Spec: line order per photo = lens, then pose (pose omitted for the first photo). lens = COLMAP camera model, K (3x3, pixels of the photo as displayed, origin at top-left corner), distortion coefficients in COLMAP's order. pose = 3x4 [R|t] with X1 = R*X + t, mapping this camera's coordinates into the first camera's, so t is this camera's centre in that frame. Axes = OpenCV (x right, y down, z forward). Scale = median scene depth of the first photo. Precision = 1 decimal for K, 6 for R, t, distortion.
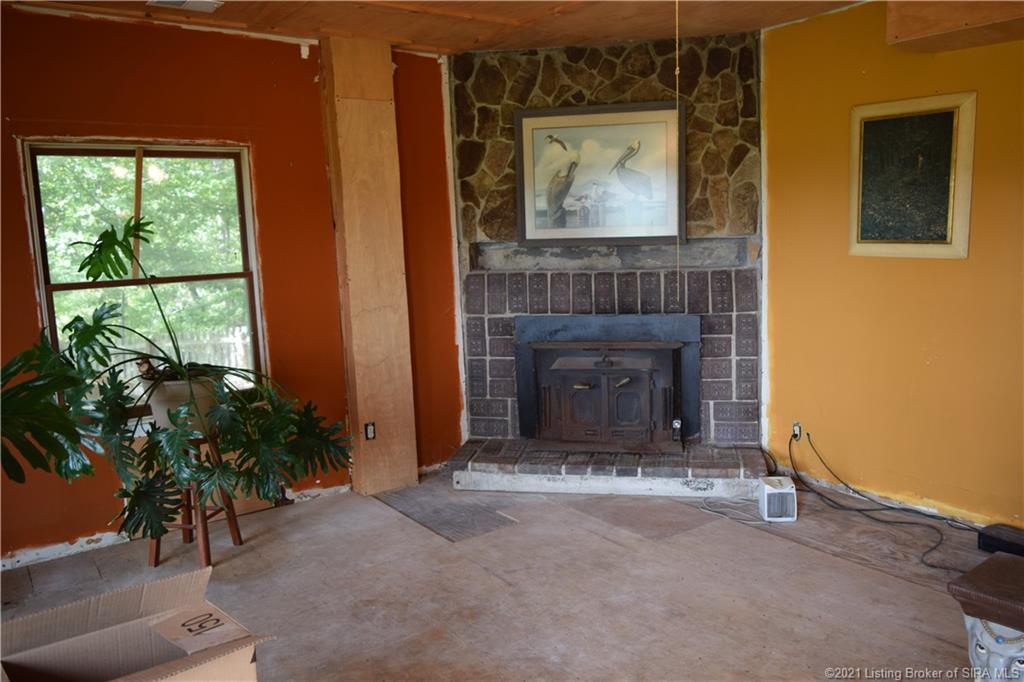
lens RADIAL K [[788.2, 0, 512.8], [0, 788.2, 336.6], [0, 0, 1]] dist [-0.017481, 0.002999]
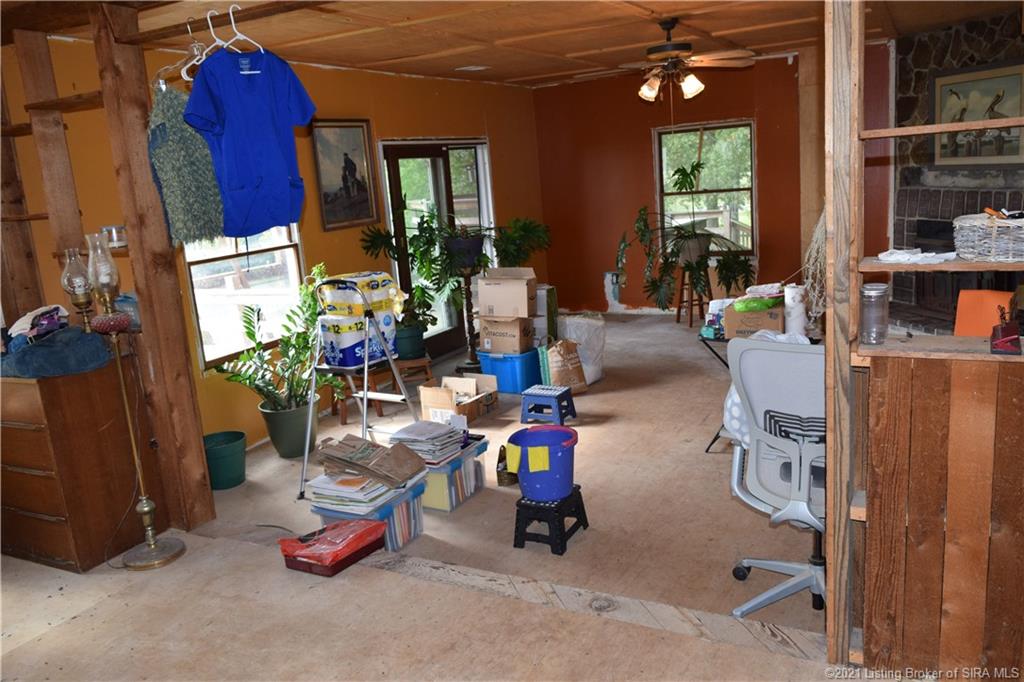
lens RADIAL K [[788.2, 0, 512.8], [0, 788.2, 336.6], [0, 0, 1]] dist [-0.017481, 0.002999]
pose [[0.438791, 0.186129, -0.879101, 1.000504], [-0.055334, 0.982053, 0.180307, -0.034218], [0.896884, -0.030472, 0.441215, -0.312123]]
